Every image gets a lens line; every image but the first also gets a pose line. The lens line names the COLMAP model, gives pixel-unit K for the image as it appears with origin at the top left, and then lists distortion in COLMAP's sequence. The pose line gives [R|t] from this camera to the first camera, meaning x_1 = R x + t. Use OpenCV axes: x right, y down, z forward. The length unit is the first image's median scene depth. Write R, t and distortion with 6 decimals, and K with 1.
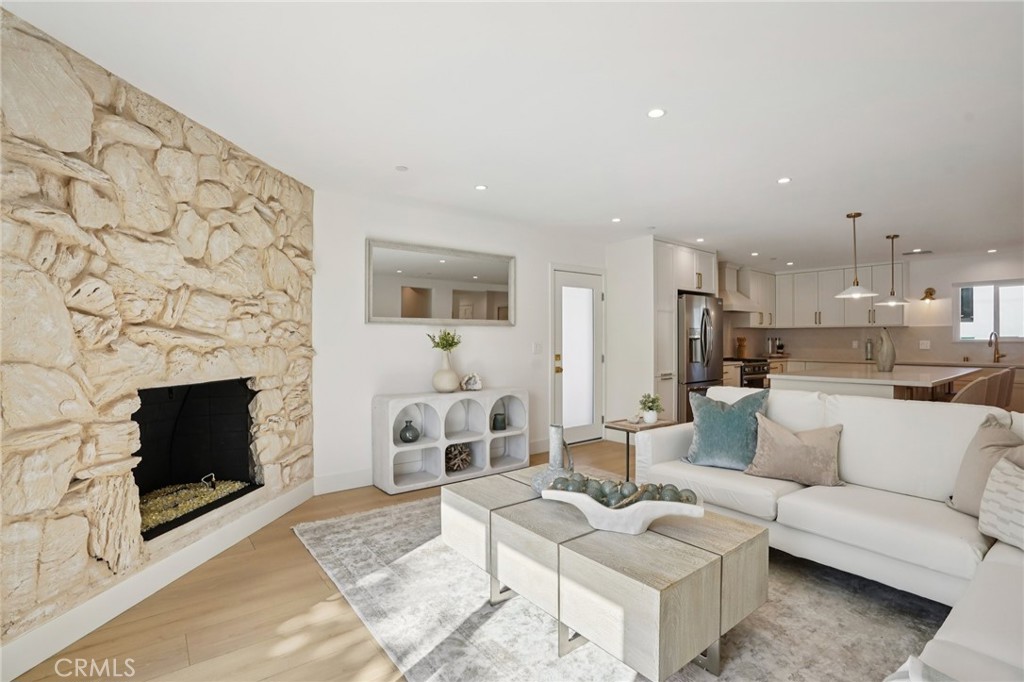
lens RADIAL K [[483.0, 0, 513.1], [0, 483.0, 336.9], [0, 0, 1]] dist [-0.061952, 0.020082]
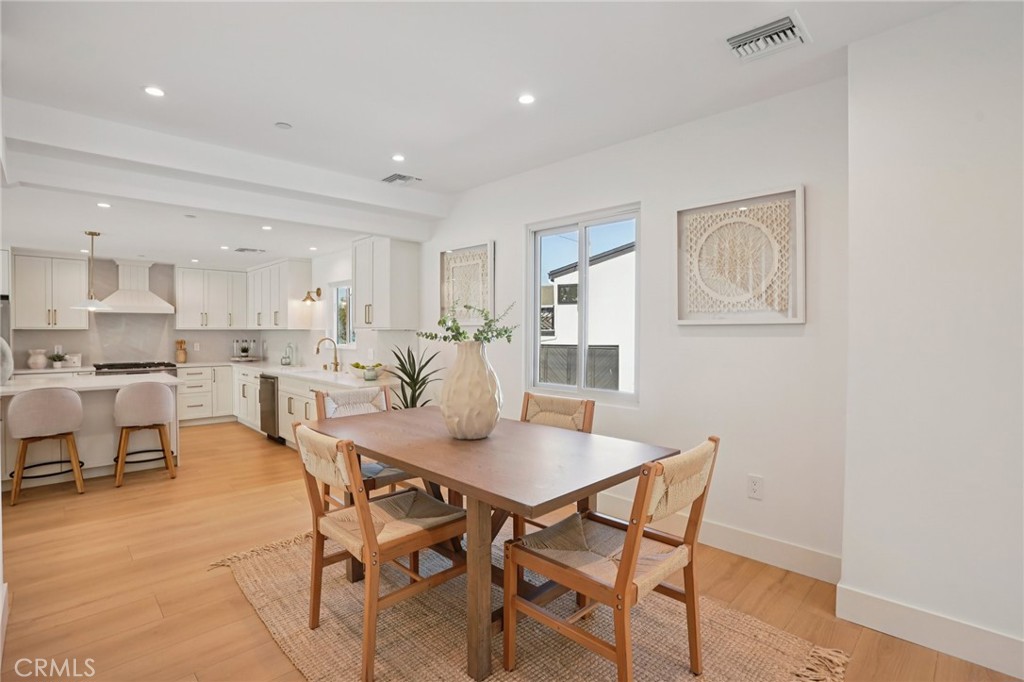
lens RADIAL K [[483.0, 0, 512.7], [0, 483.0, 336.6], [0, 0, 1]] dist [-0.061952, 0.020082]
pose [[0.994393, 0.000903, 0.105740, 2.499210], [-0.002481, 0.999888, 0.014788, -0.051609], [-0.105715, -0.014968, 0.994284, 0.026997]]
